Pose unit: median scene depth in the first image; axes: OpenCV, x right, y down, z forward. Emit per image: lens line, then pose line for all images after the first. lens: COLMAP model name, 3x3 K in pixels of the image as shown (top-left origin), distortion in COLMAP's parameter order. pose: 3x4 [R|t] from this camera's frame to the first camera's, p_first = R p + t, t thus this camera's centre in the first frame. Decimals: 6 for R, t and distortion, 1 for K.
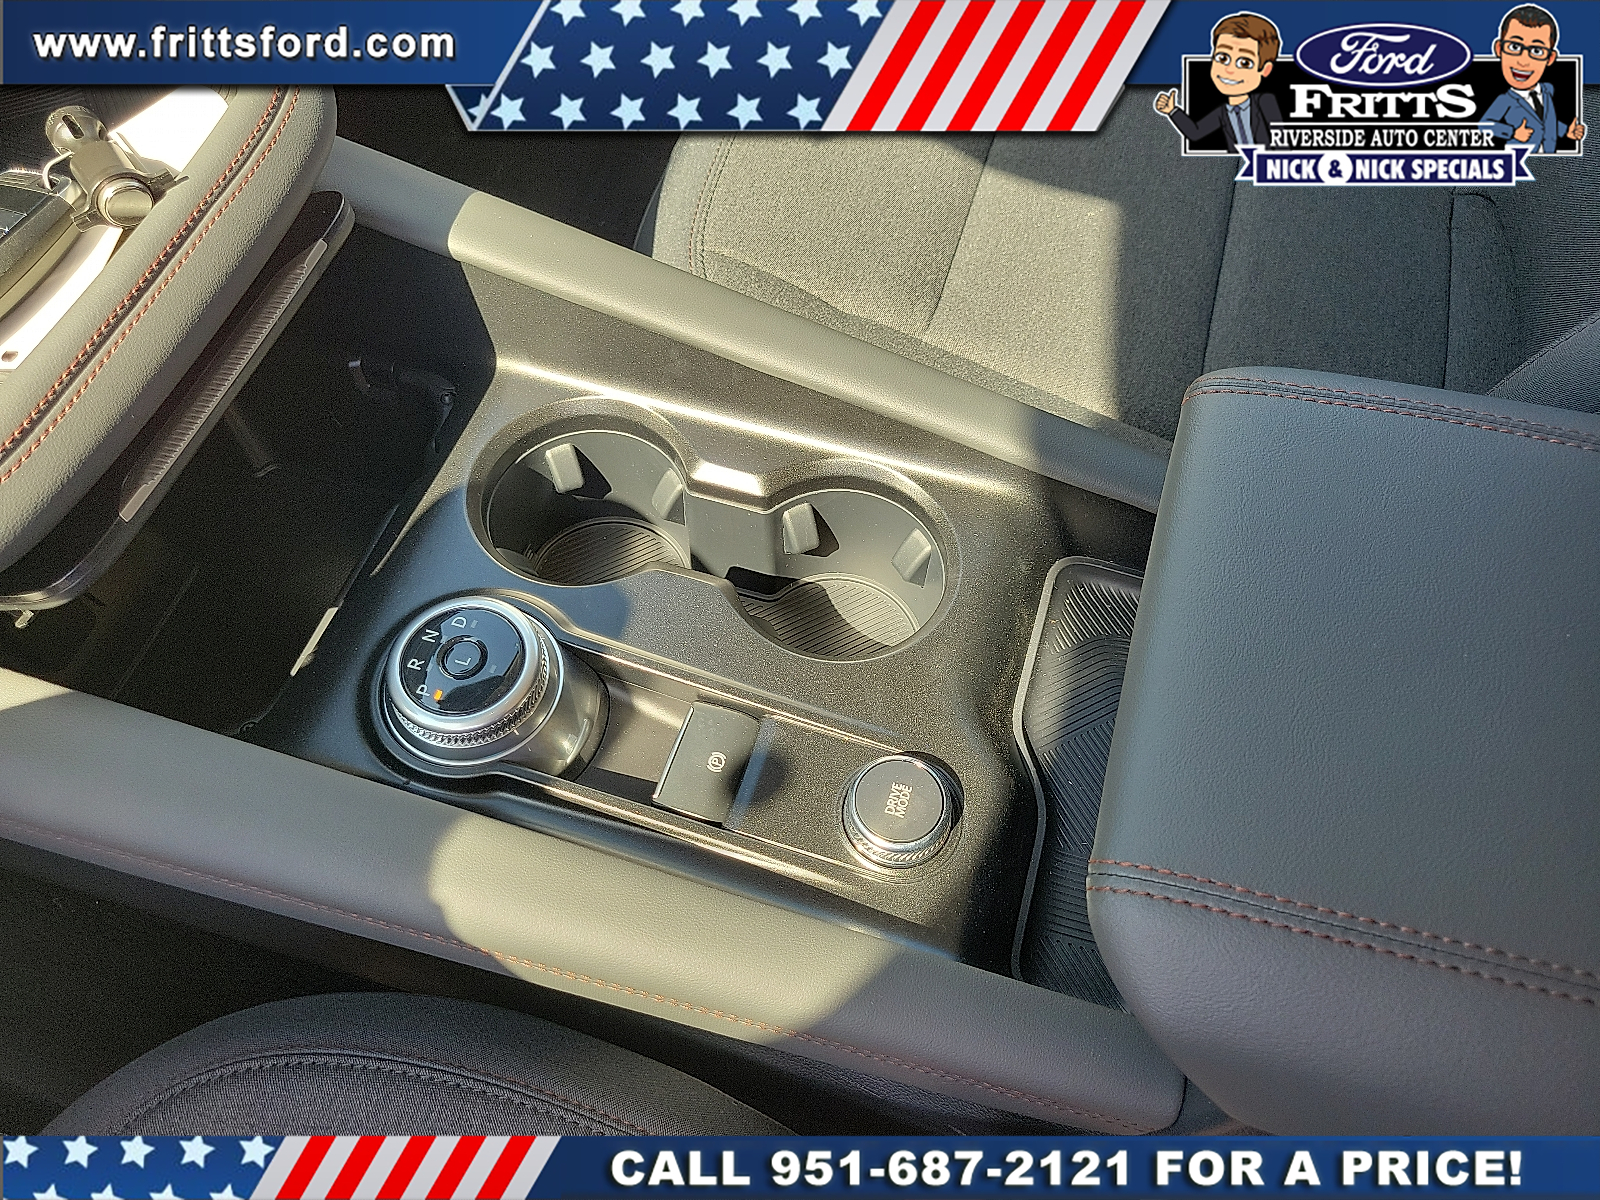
lens RADIAL K [[1247.7, 0, 795.1], [0, 1247.7, 604.6], [0, 0, 1]] dist [-0.002340, 0.001537]
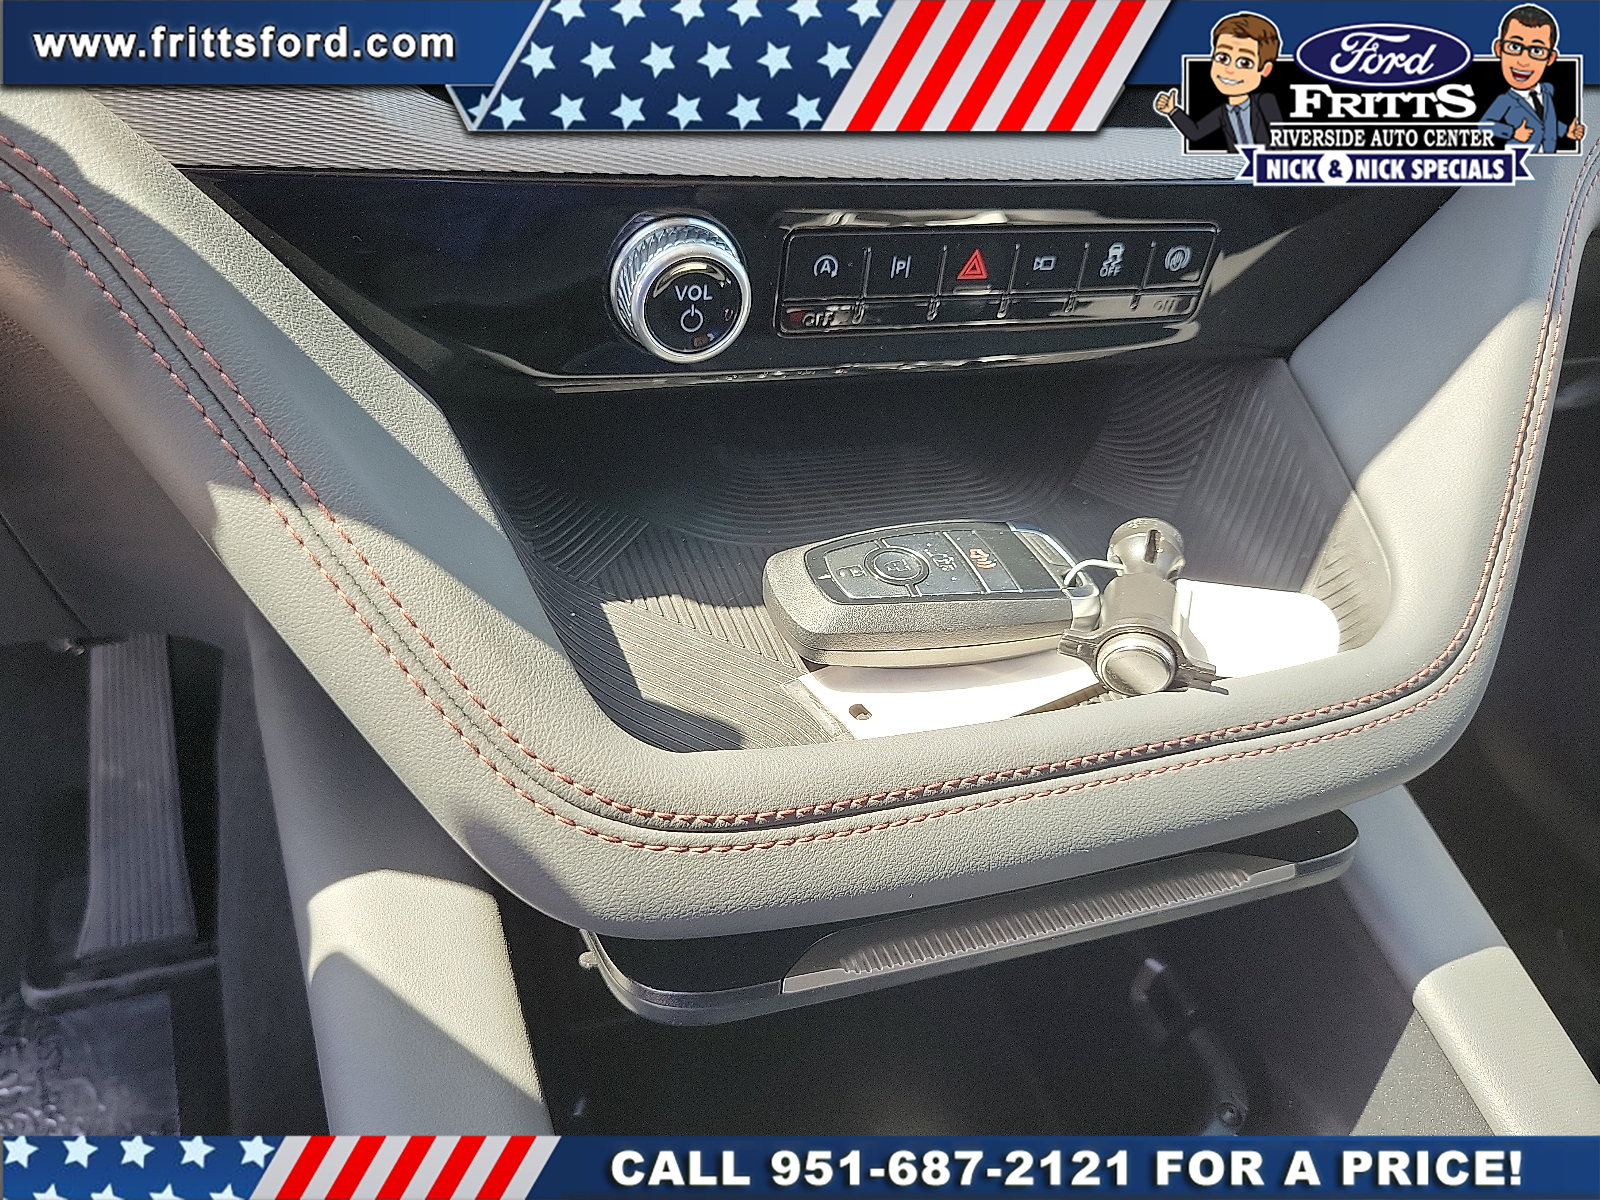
lens RADIAL K [[1247.7, 0, 795.1], [0, 1247.7, 604.6], [0, 0, 1]] dist [-0.002340, 0.001537]
pose [[0.601974, 0.586343, -0.542060, -0.294724], [-0.749058, 0.649839, -0.128925, -0.115565], [0.276658, 0.483644, 0.830391, 0.364228]]
